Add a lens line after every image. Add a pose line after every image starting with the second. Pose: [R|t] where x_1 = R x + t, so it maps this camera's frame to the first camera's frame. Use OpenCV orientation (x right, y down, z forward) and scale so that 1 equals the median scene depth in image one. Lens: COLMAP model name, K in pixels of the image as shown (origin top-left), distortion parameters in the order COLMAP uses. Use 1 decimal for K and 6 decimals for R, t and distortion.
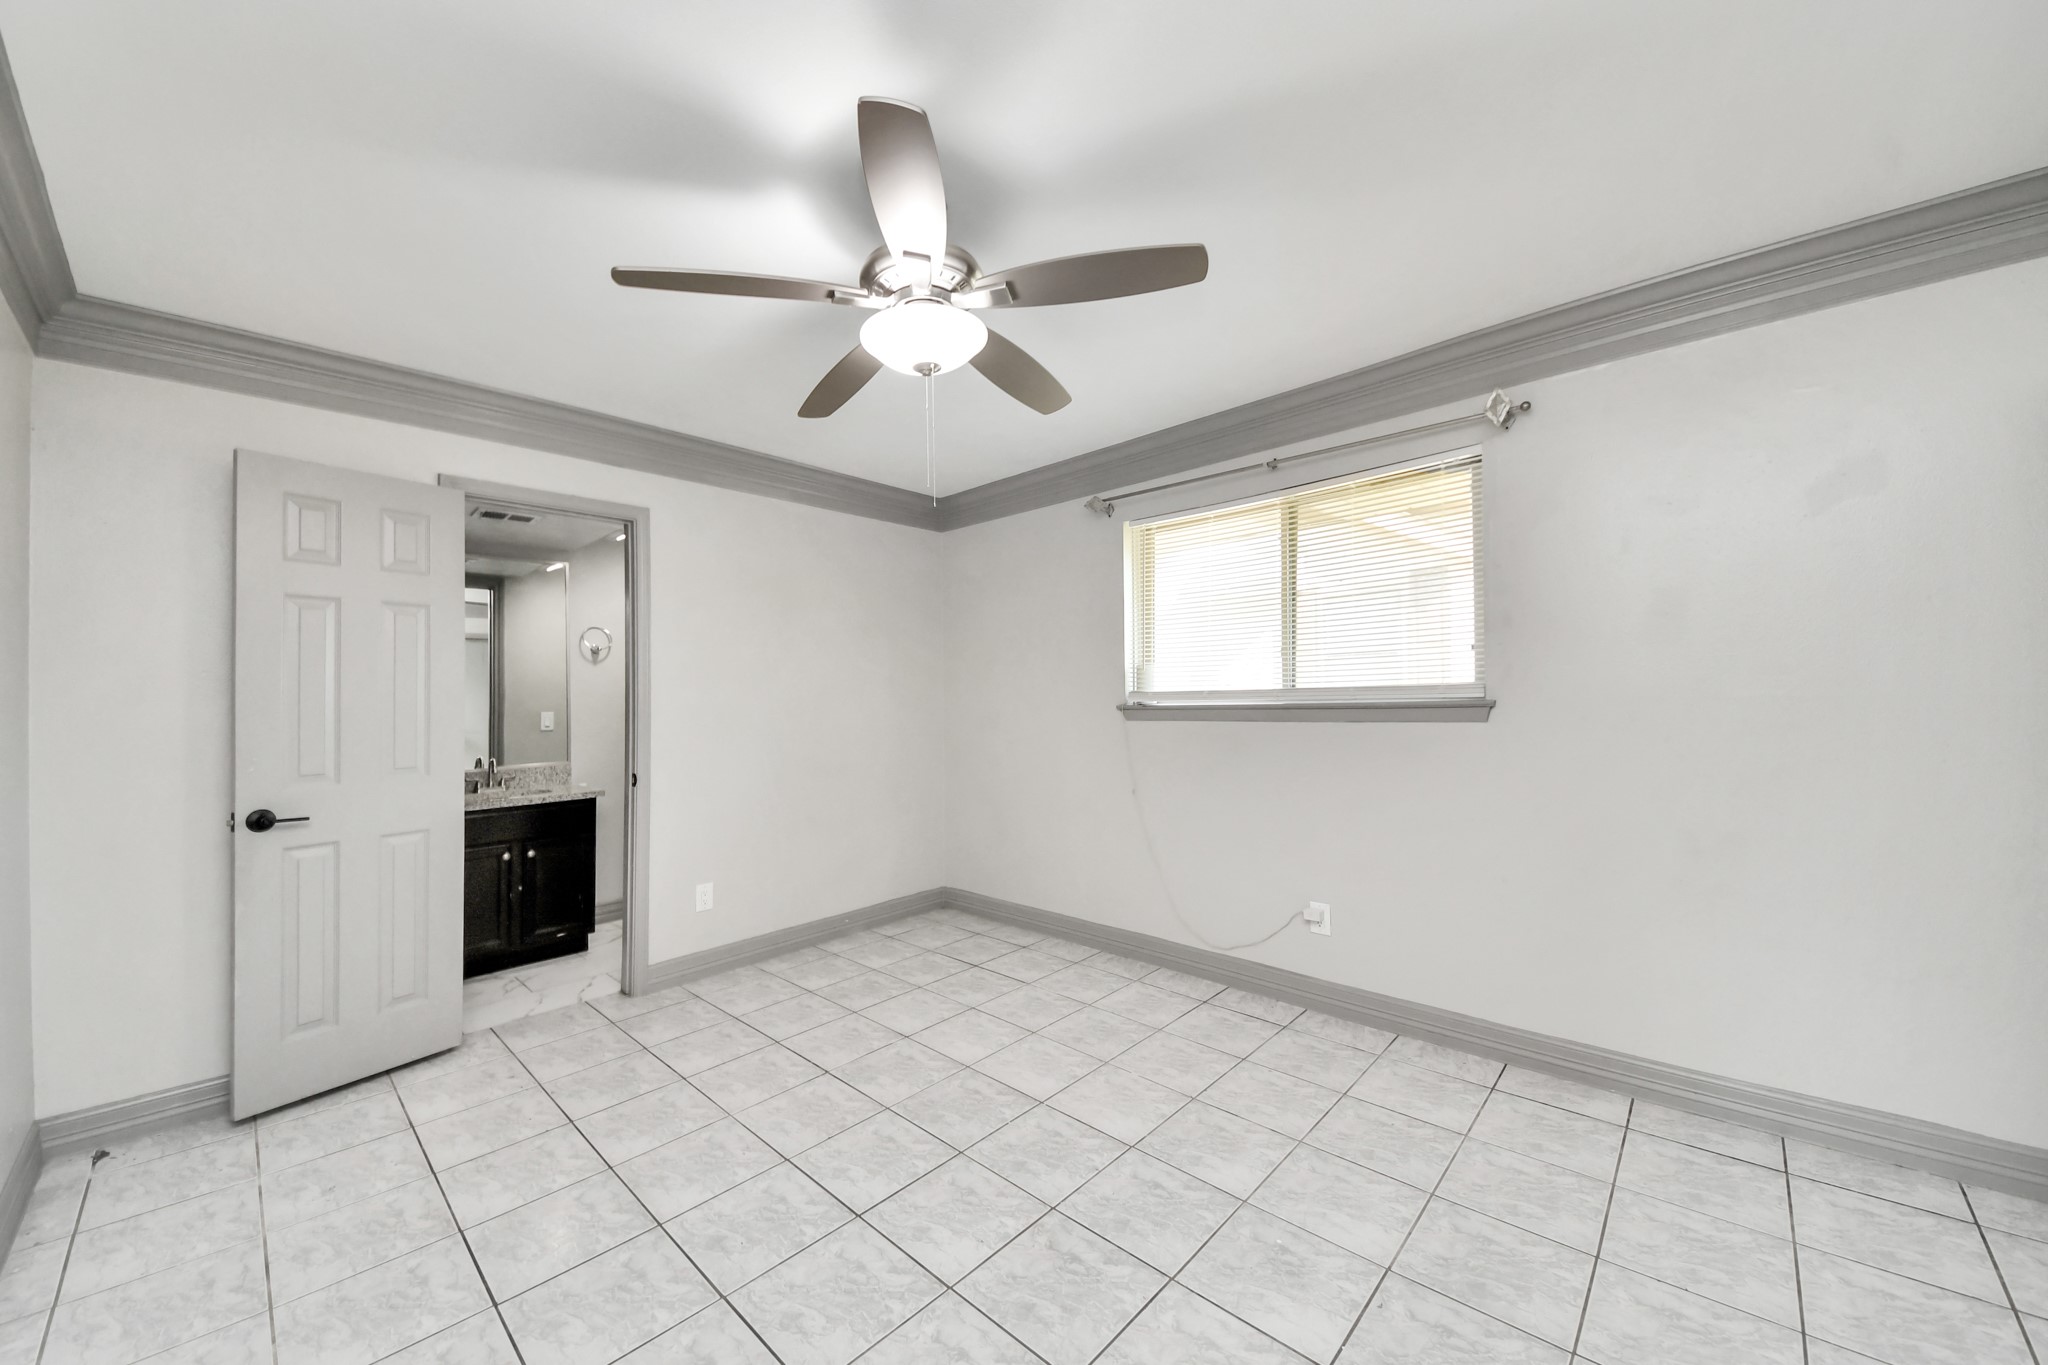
lens RADIAL K [[722.4, 0, 1023.6], [0, 722.4, 692.1], [0, 0, 1]] dist [0.050476, -0.021077]
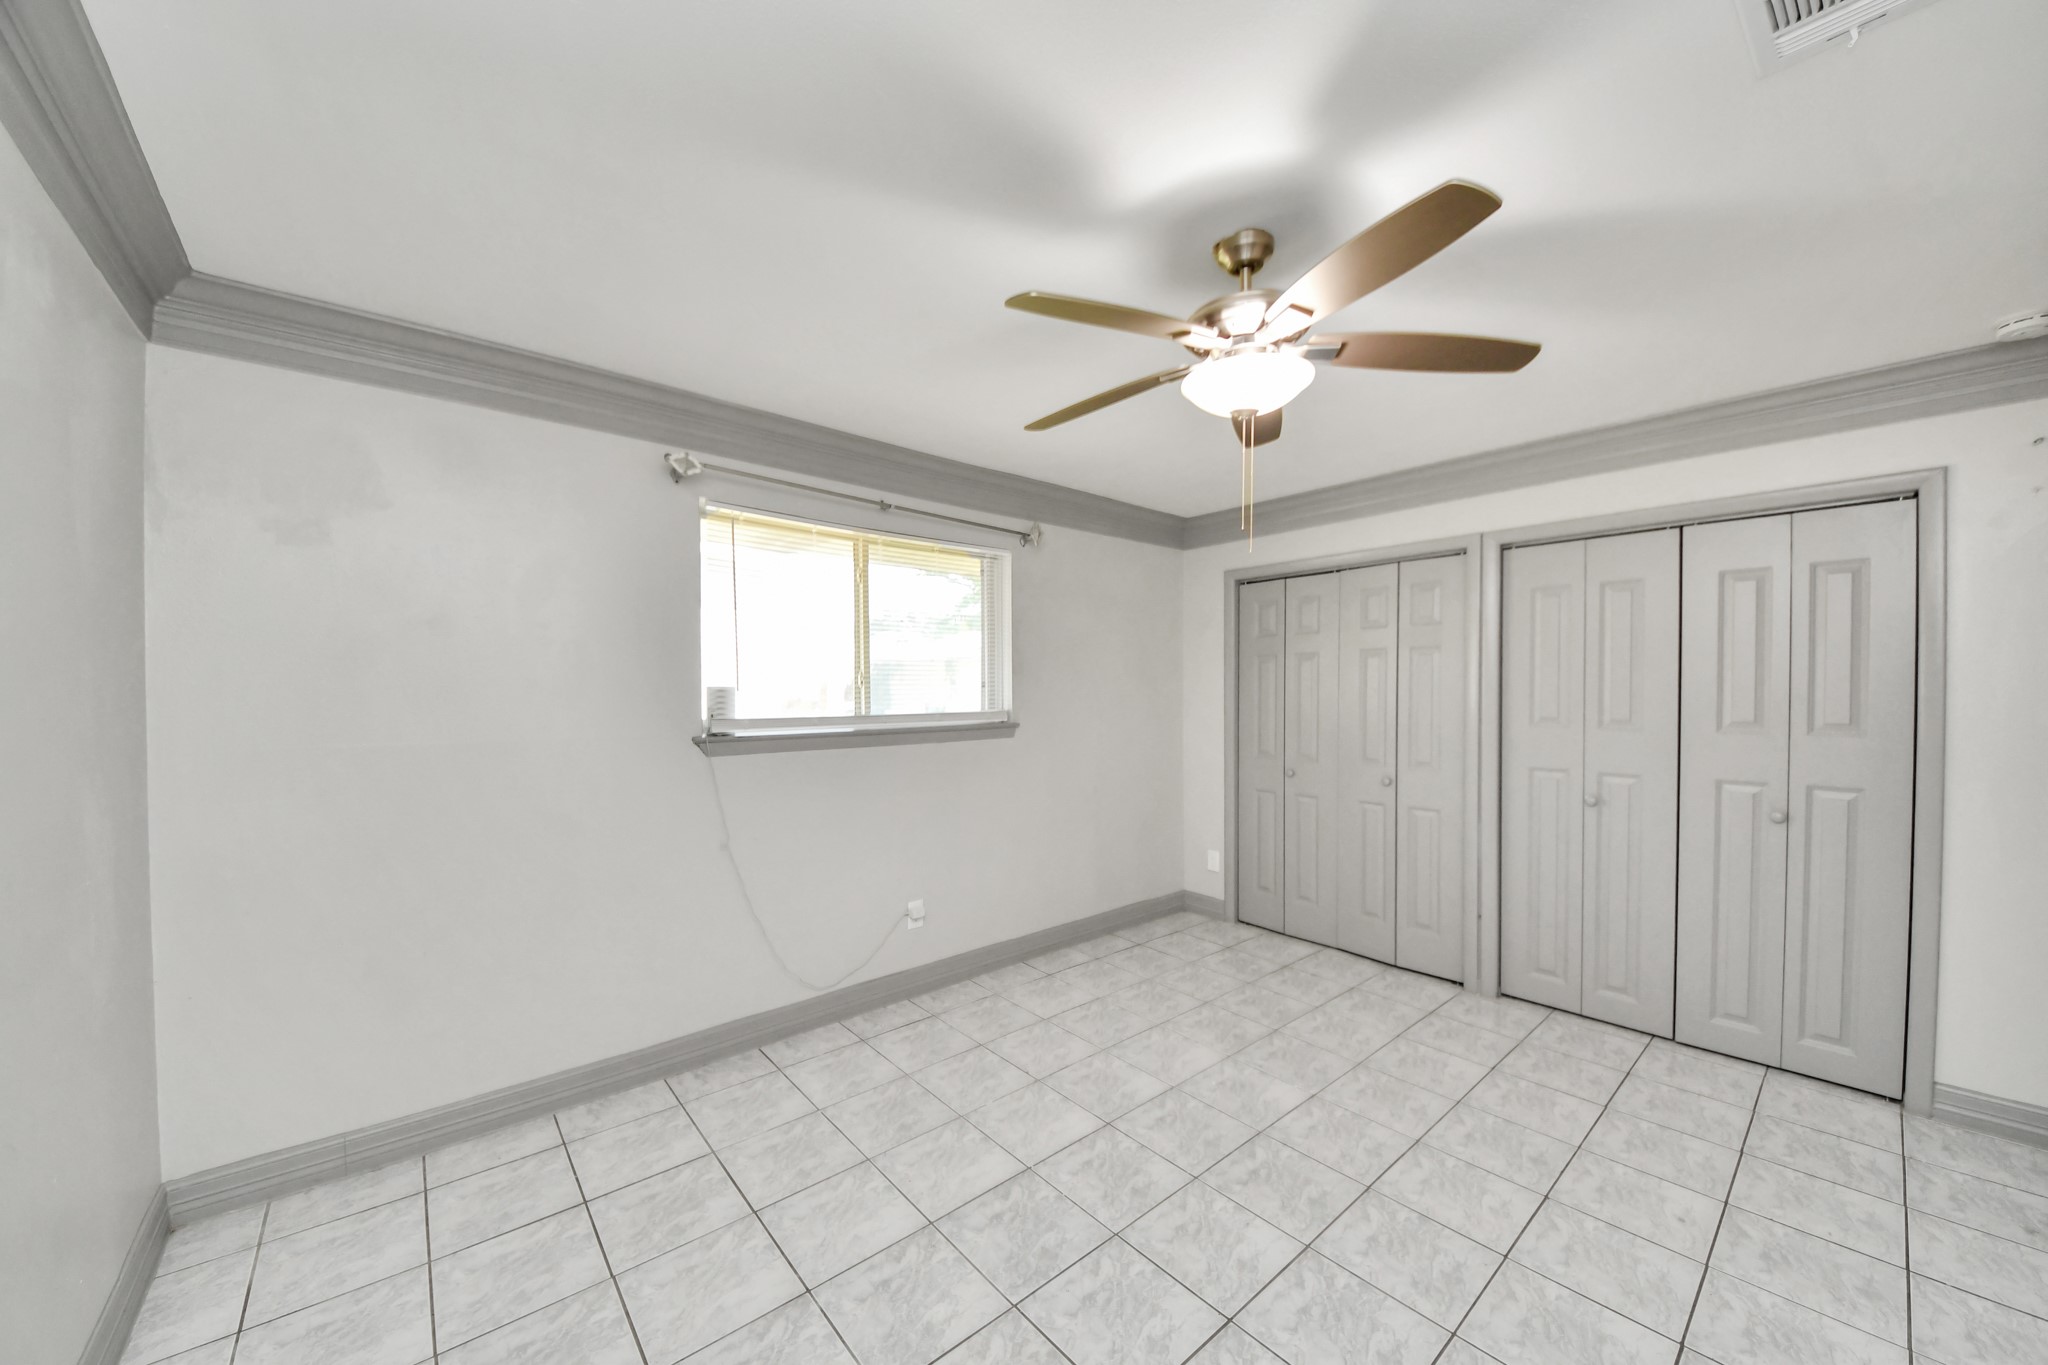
lens RADIAL K [[709.9, 0, 1018.6], [0, 709.9, 695.6], [0, 0, 1]] dist [0.030612, -0.014459]
pose [[0.145420, 0.004912, 0.989358, -0.740368], [-0.010532, 0.999939, -0.003416, -0.036691], [-0.989314, -0.009923, 0.145463, 0.733687]]
